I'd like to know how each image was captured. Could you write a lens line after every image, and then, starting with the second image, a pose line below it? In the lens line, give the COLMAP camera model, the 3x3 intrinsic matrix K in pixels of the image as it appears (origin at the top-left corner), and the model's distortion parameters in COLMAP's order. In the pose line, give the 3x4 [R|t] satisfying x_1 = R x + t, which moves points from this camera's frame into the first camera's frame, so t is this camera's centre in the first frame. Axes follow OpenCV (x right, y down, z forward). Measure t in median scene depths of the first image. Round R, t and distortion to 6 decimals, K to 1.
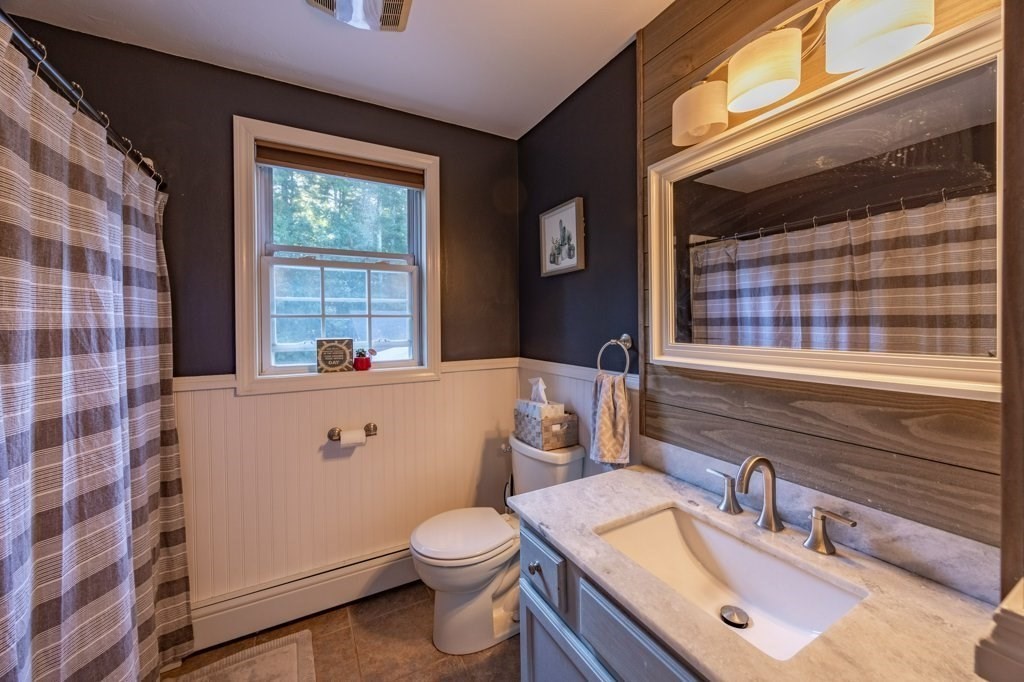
lens RADIAL K [[387.4, 0, 513.6], [0, 387.4, 338.8], [0, 0, 1]] dist [-0.000734, -0.001859]
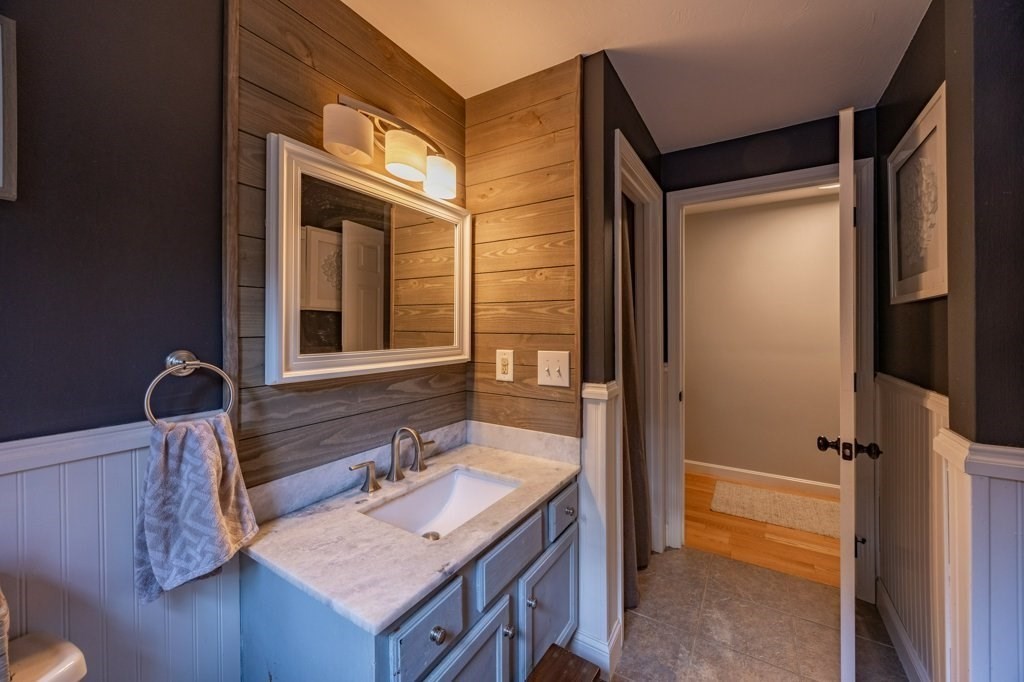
lens RADIAL K [[387.4, 0, 513.6], [0, 387.4, 338.8], [0, 0, 1]] dist [-0.000734, -0.001859]
pose [[-0.487403, -0.012151, 0.873092, -0.650818], [0.041697, 0.998439, 0.037173, -0.042380], [-0.872181, 0.054524, -0.486135, 1.110743]]
